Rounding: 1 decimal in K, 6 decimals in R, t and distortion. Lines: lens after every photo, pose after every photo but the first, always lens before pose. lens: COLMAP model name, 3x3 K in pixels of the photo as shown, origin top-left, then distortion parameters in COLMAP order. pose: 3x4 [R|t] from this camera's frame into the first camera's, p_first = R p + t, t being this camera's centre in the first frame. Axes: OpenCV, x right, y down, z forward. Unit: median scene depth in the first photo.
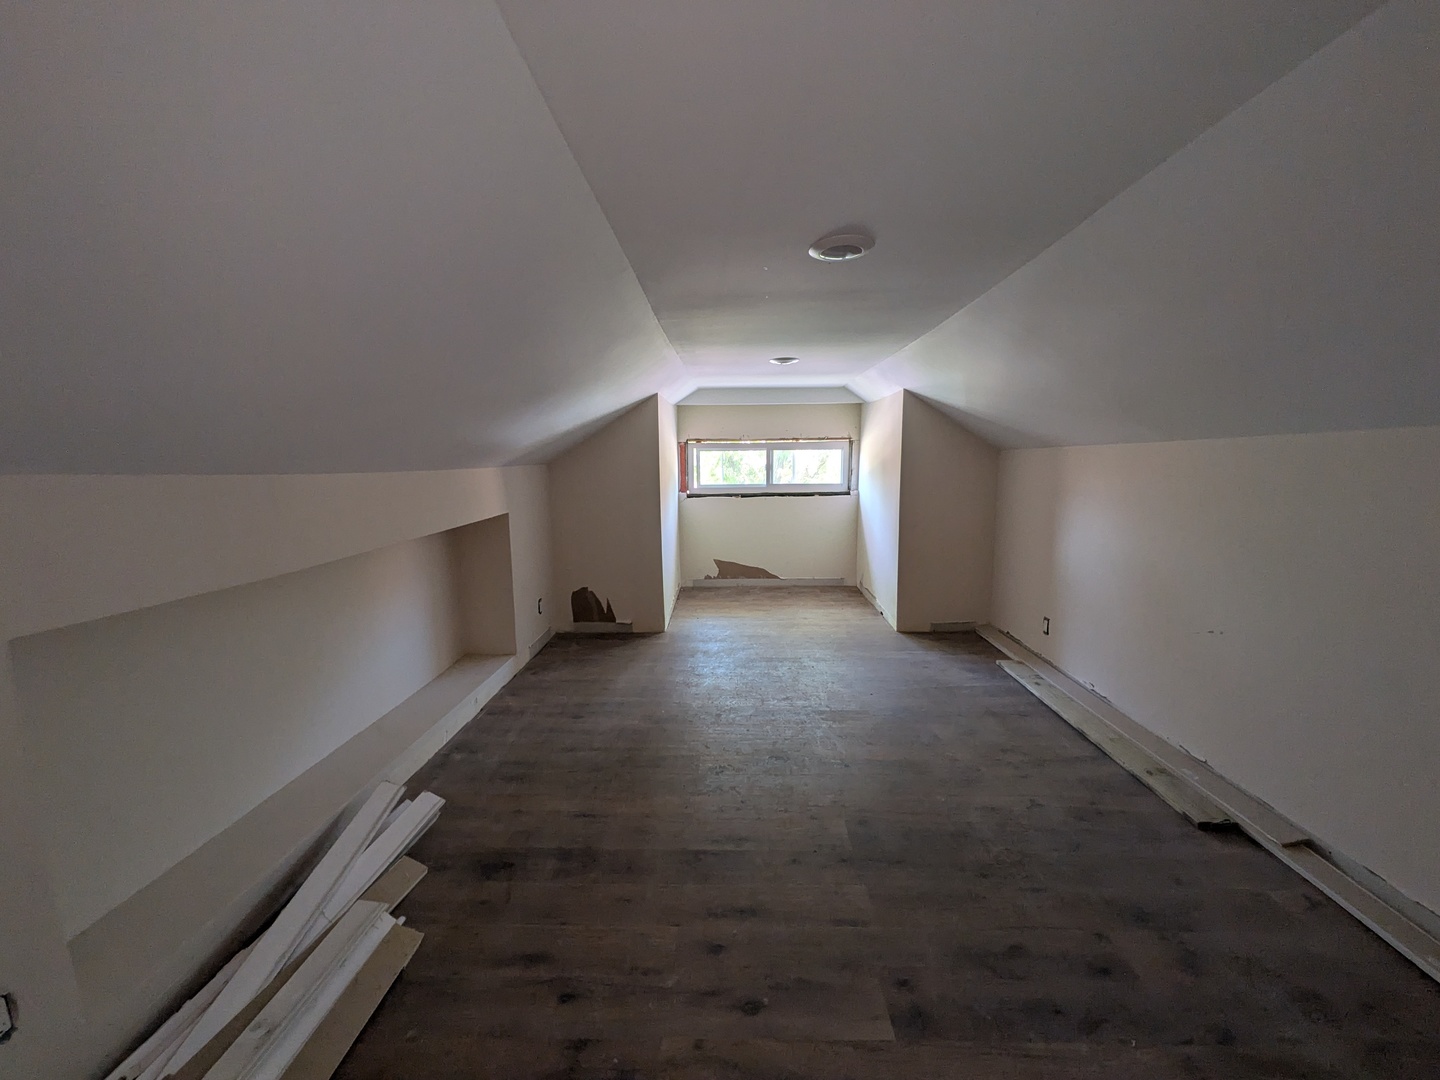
lens RADIAL K [[573.5, 0, 722.1], [0, 573.5, 536.3], [0, 0, 1]] dist [0.000515, -0.000134]
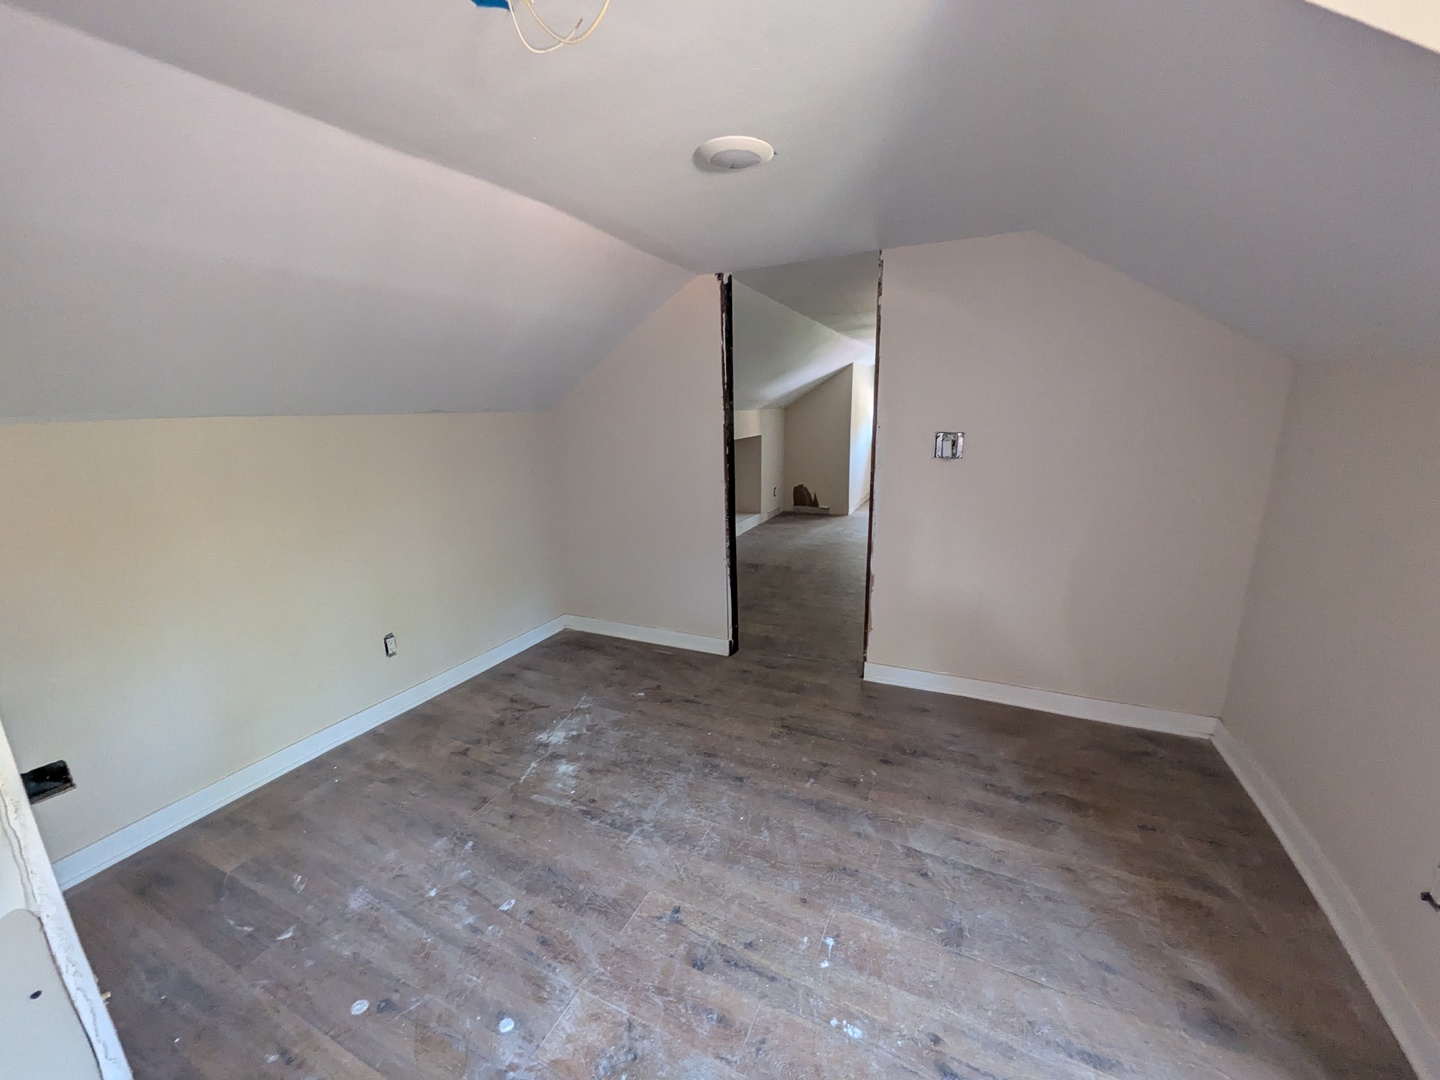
lens RADIAL K [[573.5, 0, 723.7], [0, 573.5, 546.7], [0, 0, 1]] dist [0.000515, -0.000134]
pose [[0.917348, 0.084853, -0.388938, 0.225119], [-0.045611, 0.992988, 0.109058, 0.101569], [0.395465, -0.082304, 0.914786, -0.653346]]
